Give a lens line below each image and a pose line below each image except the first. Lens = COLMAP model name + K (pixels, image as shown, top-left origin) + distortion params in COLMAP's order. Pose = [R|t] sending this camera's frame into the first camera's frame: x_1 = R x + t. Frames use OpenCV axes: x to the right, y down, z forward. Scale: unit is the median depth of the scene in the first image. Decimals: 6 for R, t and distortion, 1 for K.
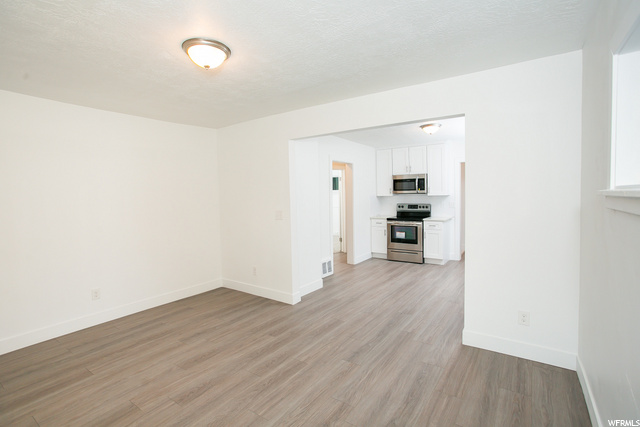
lens RADIAL K [[314.0, 0, 318.8], [0, 314.0, 199.5], [0, 0, 1]] dist [-0.018798, 0.001670]
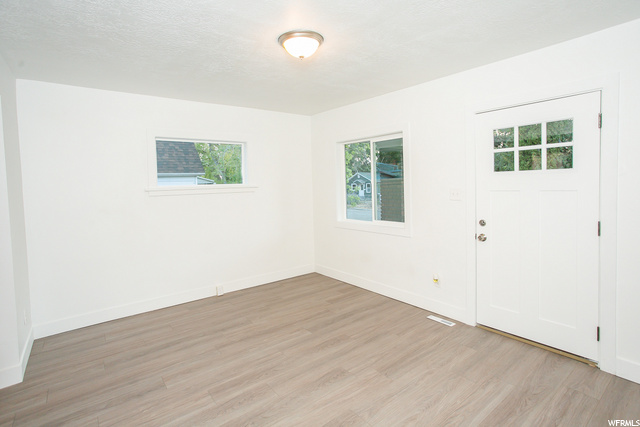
lens RADIAL K [[314.0, 0, 318.8], [0, 314.0, 199.5], [0, 0, 1]] dist [-0.018798, 0.001670]
pose [[-0.957730, 0.029801, 0.286122, -0.433885], [0.050586, 0.996568, 0.065527, -0.016796], [-0.283187, 0.077231, -0.955950, 1.263998]]
